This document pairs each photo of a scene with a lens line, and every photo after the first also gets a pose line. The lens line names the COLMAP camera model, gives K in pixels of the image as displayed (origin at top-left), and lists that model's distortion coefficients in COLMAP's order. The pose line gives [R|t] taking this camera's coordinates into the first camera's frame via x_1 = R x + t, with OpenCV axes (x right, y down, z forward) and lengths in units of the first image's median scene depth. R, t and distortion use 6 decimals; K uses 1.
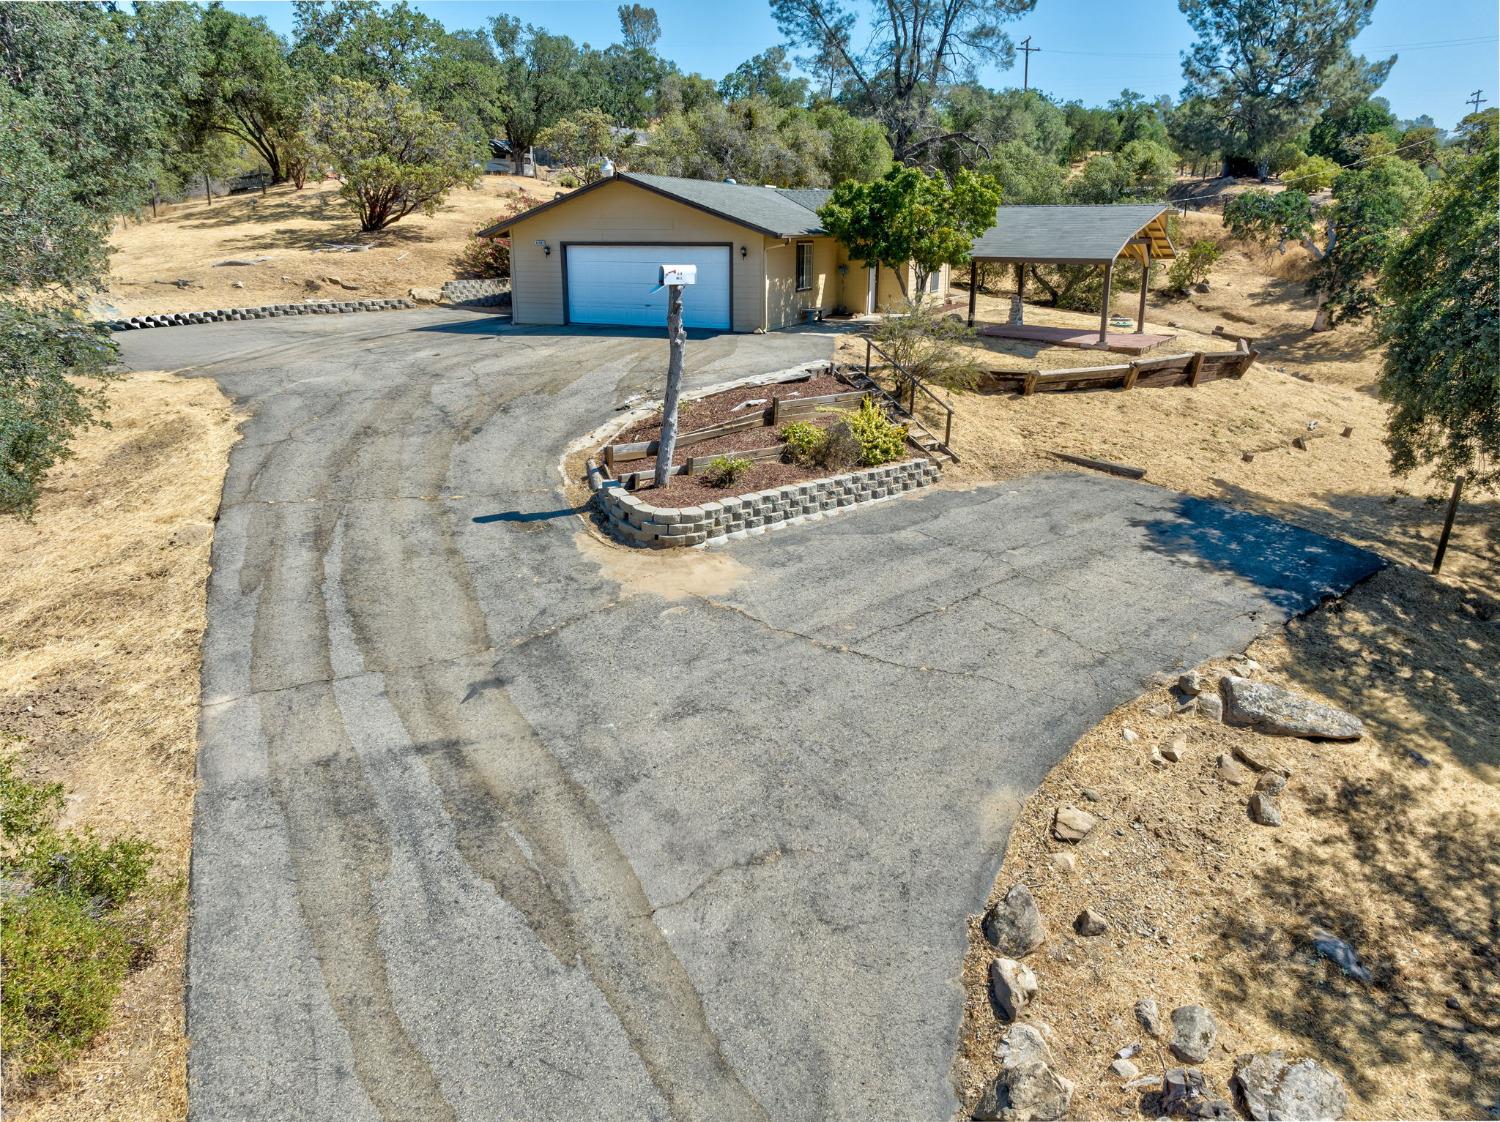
lens RADIAL K [[1109.9, 0, 802.9], [0, 1109.9, 561.7], [0, 0, 1]] dist [-0.029249, 0.004182]
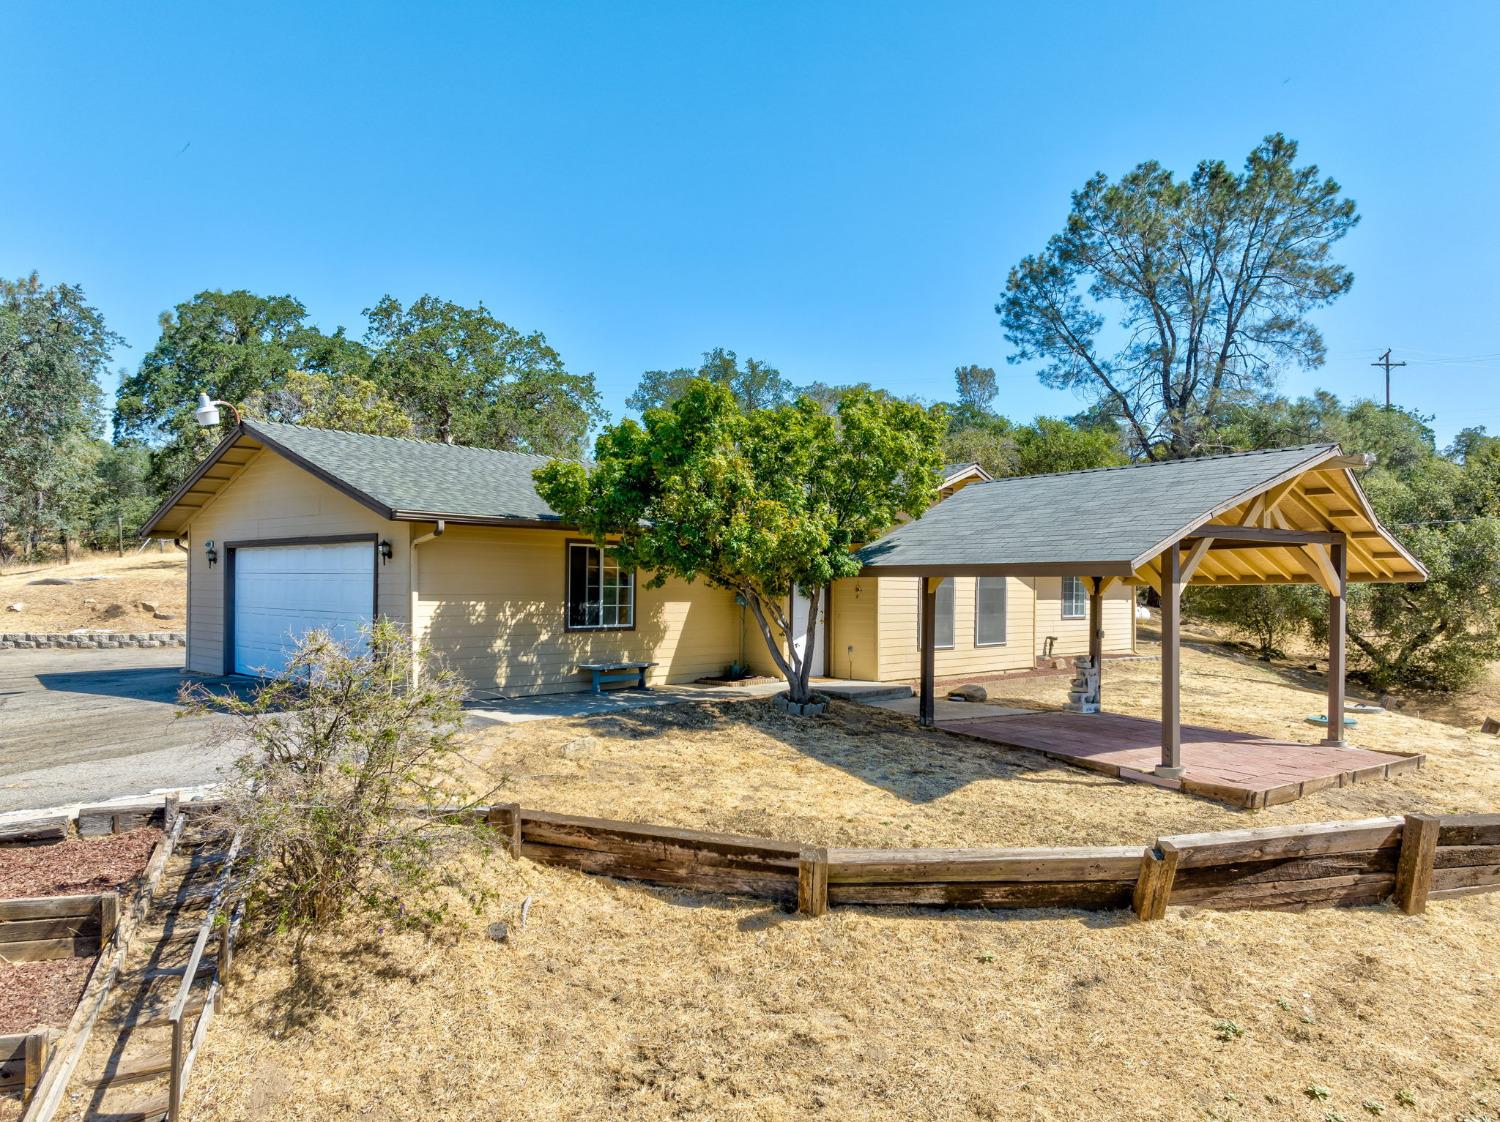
lens RADIAL K [[1109.9, 0, 802.9], [0, 1109.9, 561.7], [0, 0, 1]] dist [-0.029249, 0.004182]
pose [[0.931252, -0.001643, -0.364373, 0.261318], [-0.113887, 0.948578, -0.295346, -0.120955], [0.346122, 0.316539, 0.883178, 0.512954]]
